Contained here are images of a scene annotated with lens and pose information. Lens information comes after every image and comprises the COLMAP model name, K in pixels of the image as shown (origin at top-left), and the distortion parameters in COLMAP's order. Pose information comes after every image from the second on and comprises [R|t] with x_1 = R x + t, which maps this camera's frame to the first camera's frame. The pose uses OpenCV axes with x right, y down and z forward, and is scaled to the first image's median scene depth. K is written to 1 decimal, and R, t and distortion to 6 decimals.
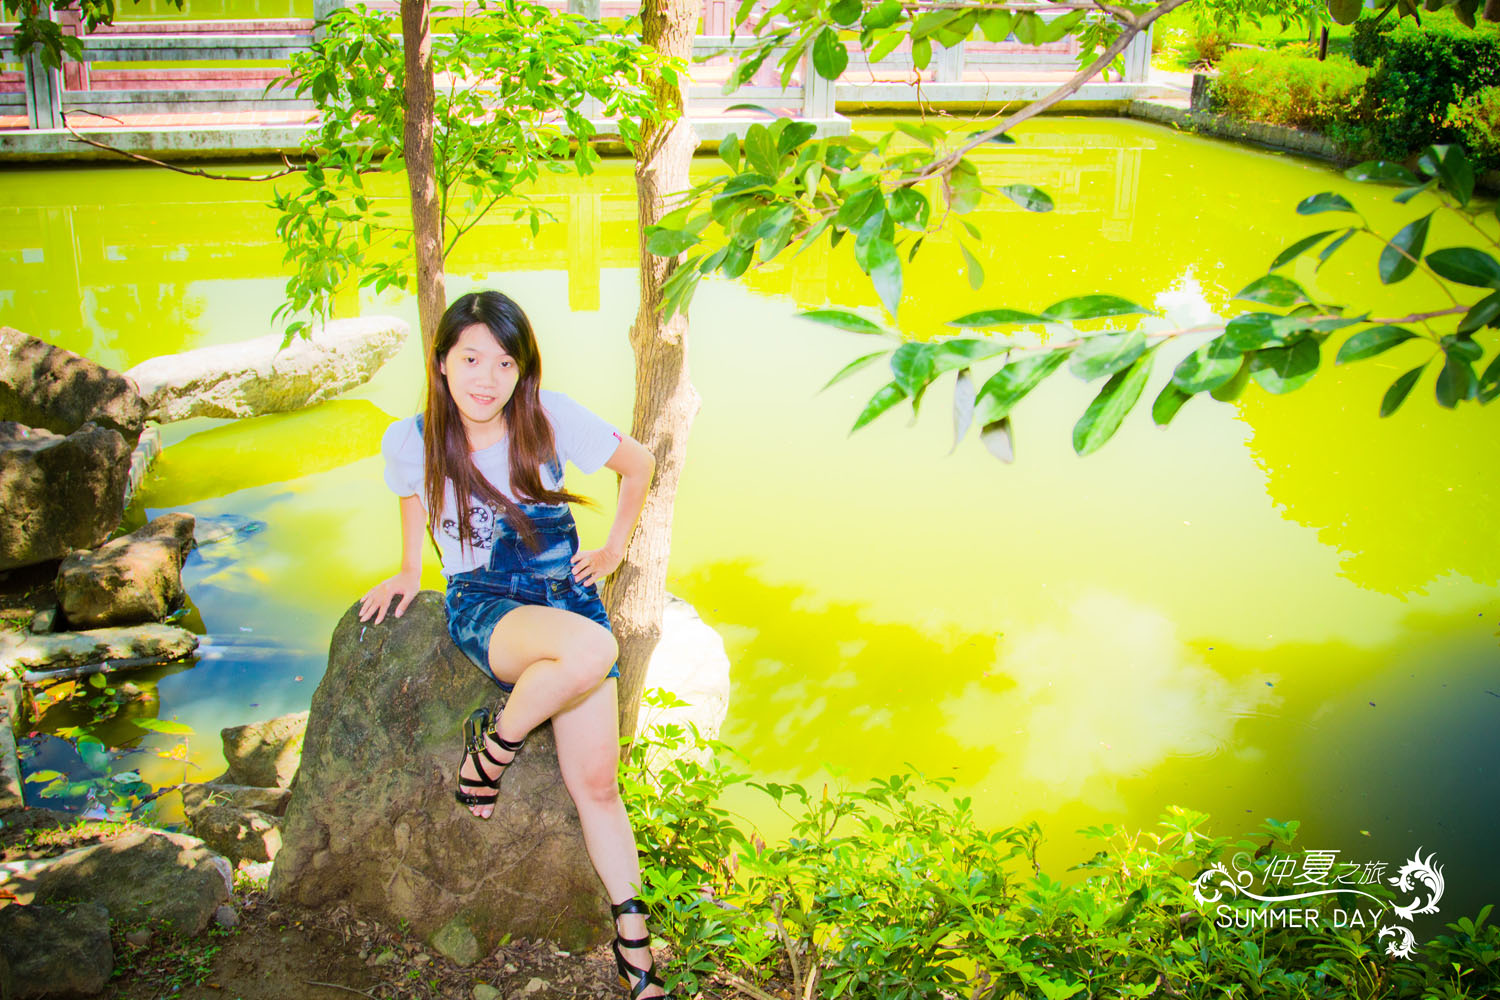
lens RADIAL K [[1637.1, 0, 758.3], [0, 1637.1, 487.7], [0, 0, 1]] dist [-0.120094, 0.000000]
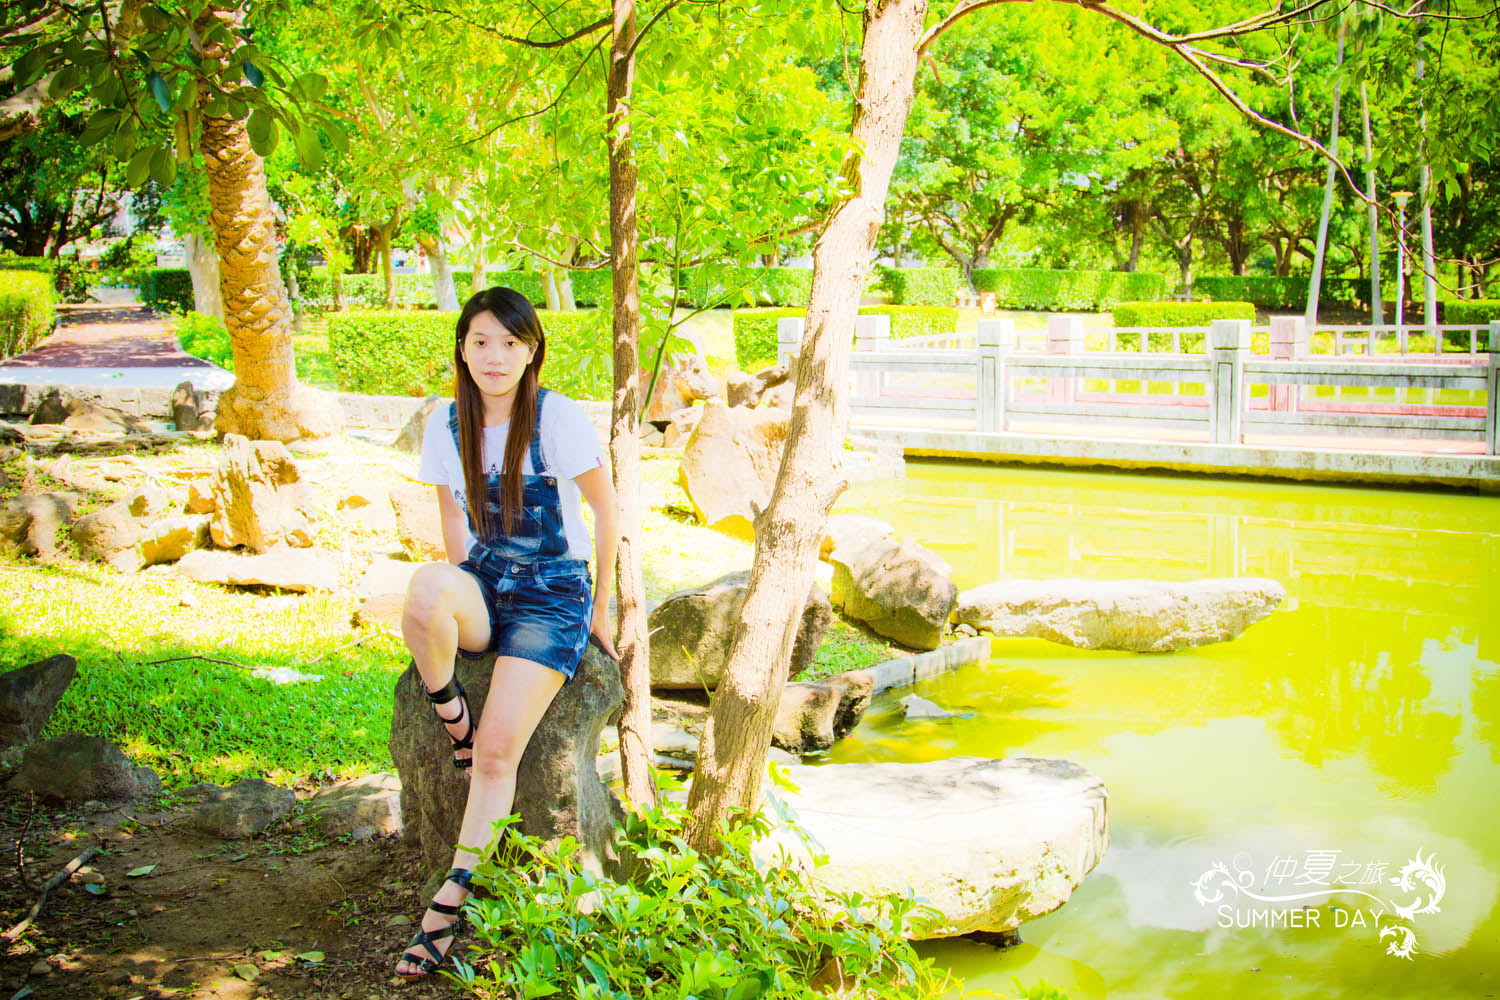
lens RADIAL K [[1637.1, 0, 739.4], [0, 1637.1, 488.0], [0, 0, 1]] dist [-0.120094, 0.000000]
pose [[0.639732, 0.047134, -0.767152, 0.330332], [-0.235125, 0.962269, -0.136950, 0.051684], [0.731751, 0.267987, 0.626676, 0.166315]]
